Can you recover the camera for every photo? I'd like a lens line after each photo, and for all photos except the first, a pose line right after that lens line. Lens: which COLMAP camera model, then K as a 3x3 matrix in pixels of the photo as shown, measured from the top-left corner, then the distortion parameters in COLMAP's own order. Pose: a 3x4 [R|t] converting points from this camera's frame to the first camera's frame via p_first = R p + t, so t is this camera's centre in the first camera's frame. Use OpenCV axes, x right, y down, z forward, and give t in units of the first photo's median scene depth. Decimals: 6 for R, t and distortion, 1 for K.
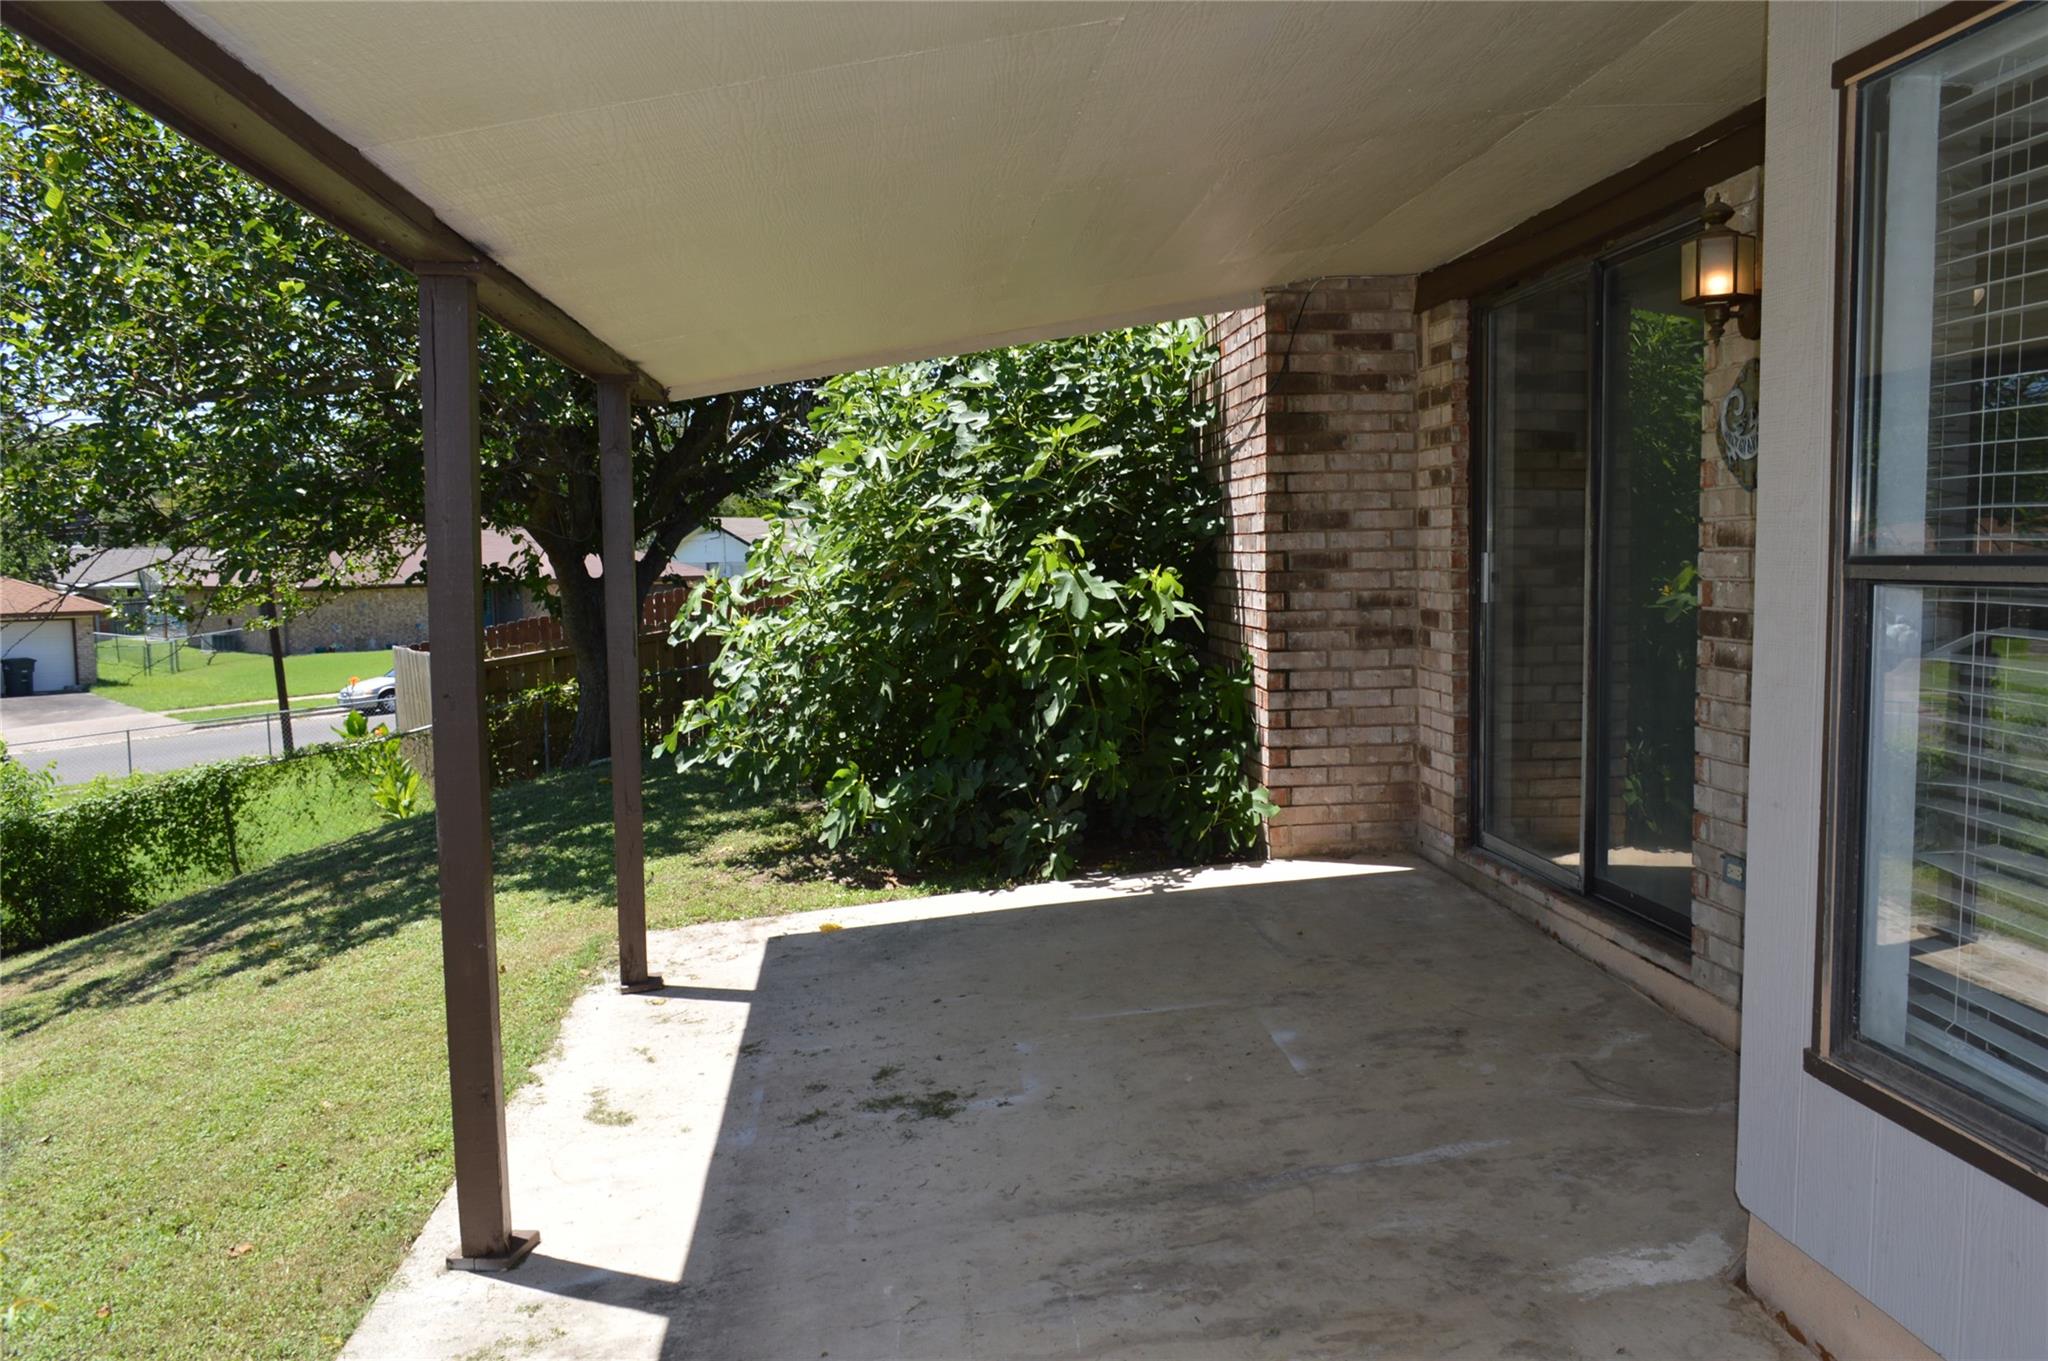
lens RADIAL K [[1616.2, 0, 1029.7], [0, 1616.2, 694.3], [0, 0, 1]] dist [-0.021334, 0.018463]
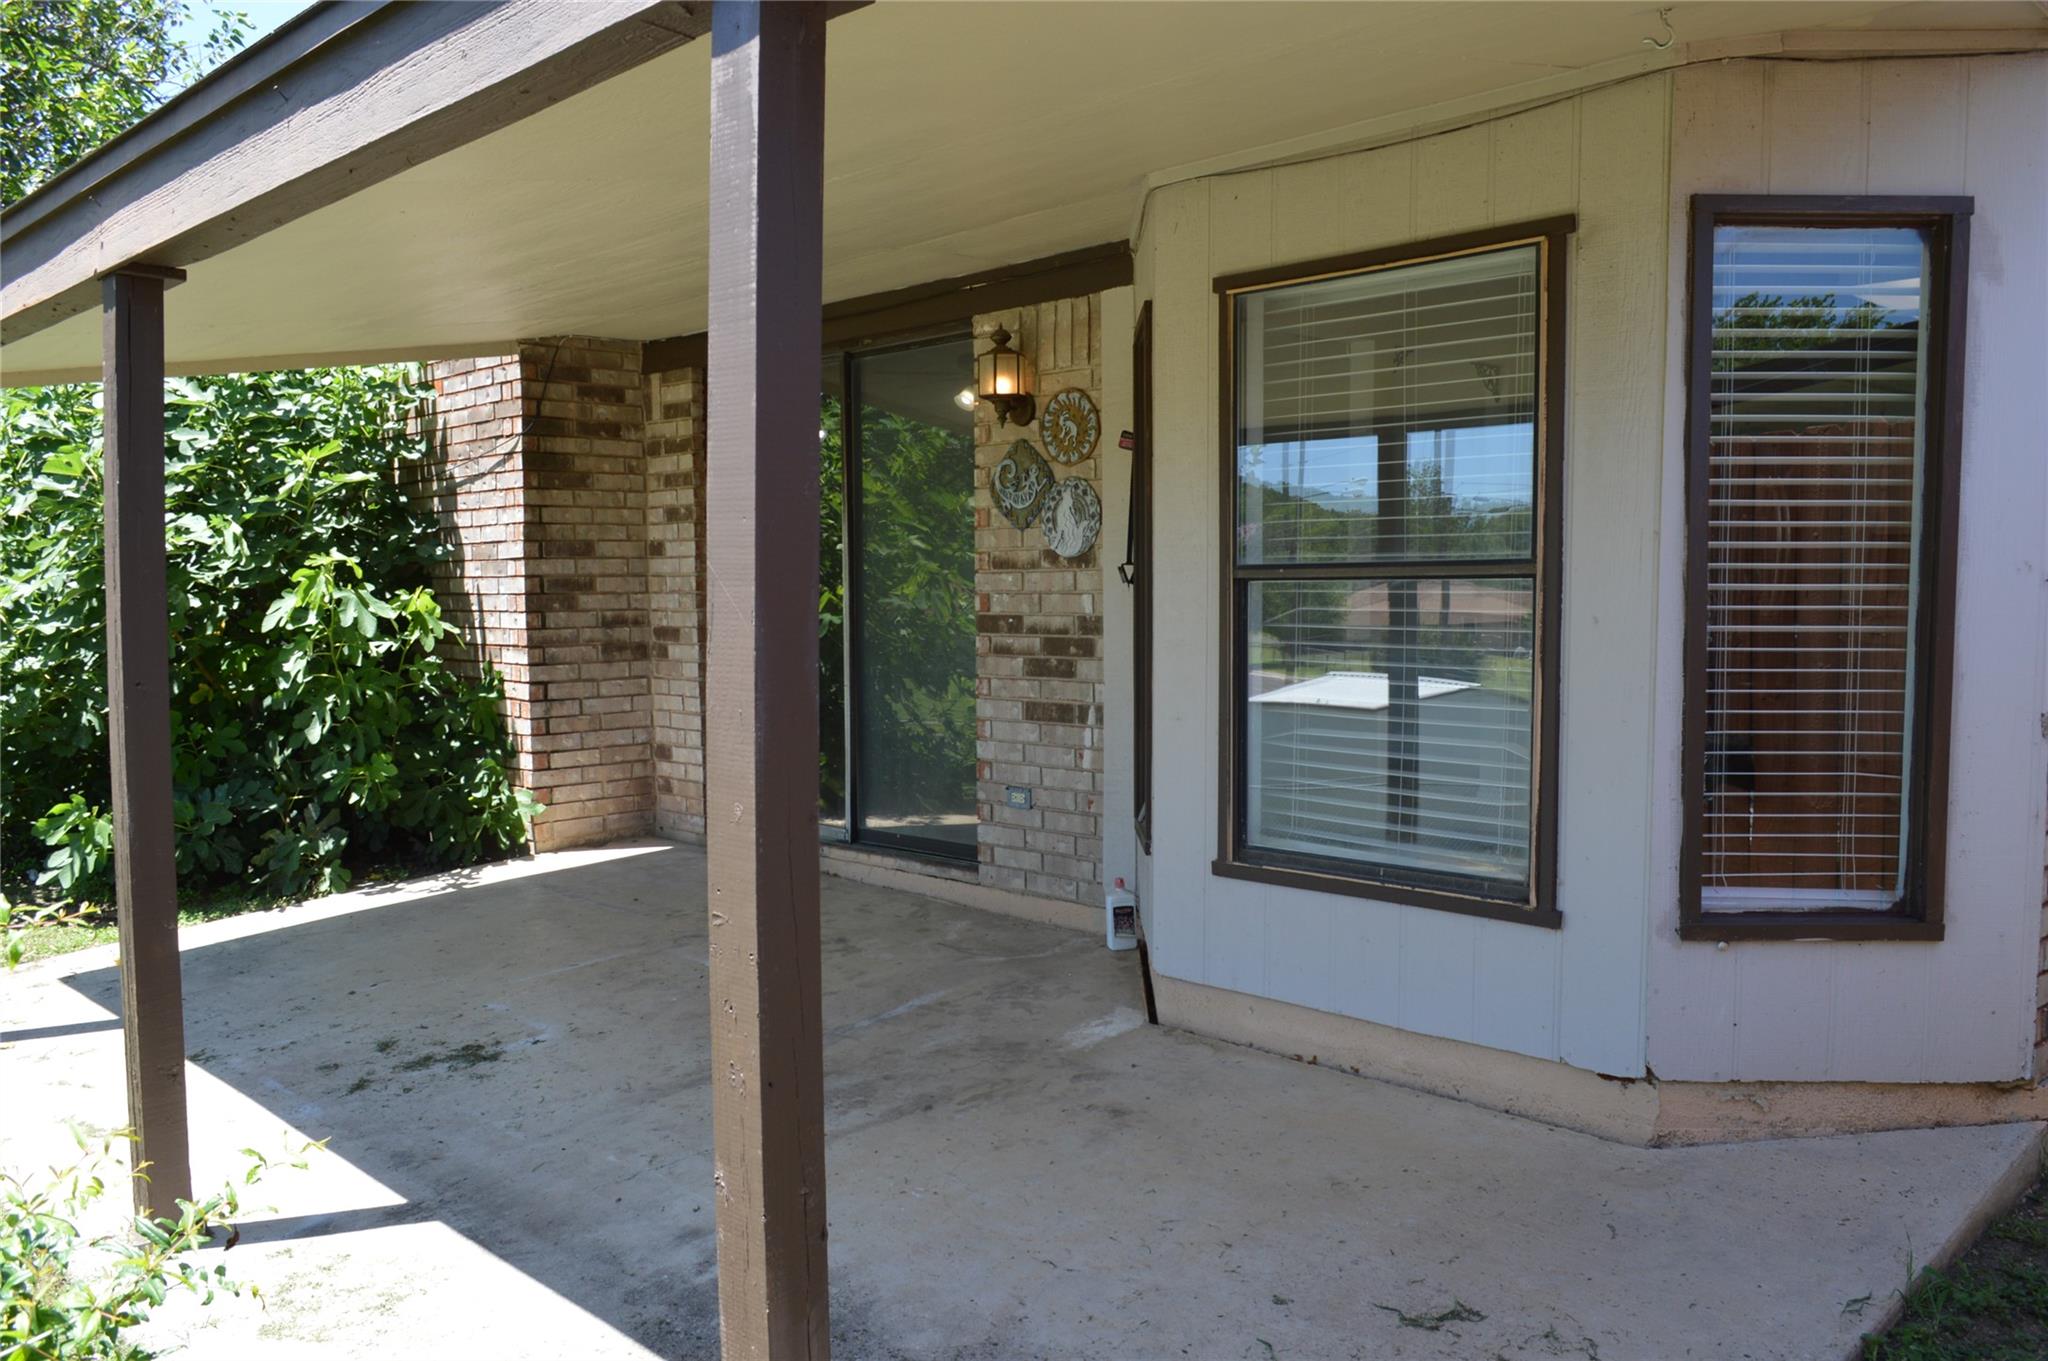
lens RADIAL K [[1616.2, 0, 1029.7], [0, 1616.2, 694.3], [0, 0, 1]] dist [-0.021334, 0.018463]
pose [[0.776567, -0.029556, 0.629341, -0.286202], [0.048324, 0.998751, -0.012723, 0.024105], [-0.628179, 0.040293, 0.777025, -0.075237]]
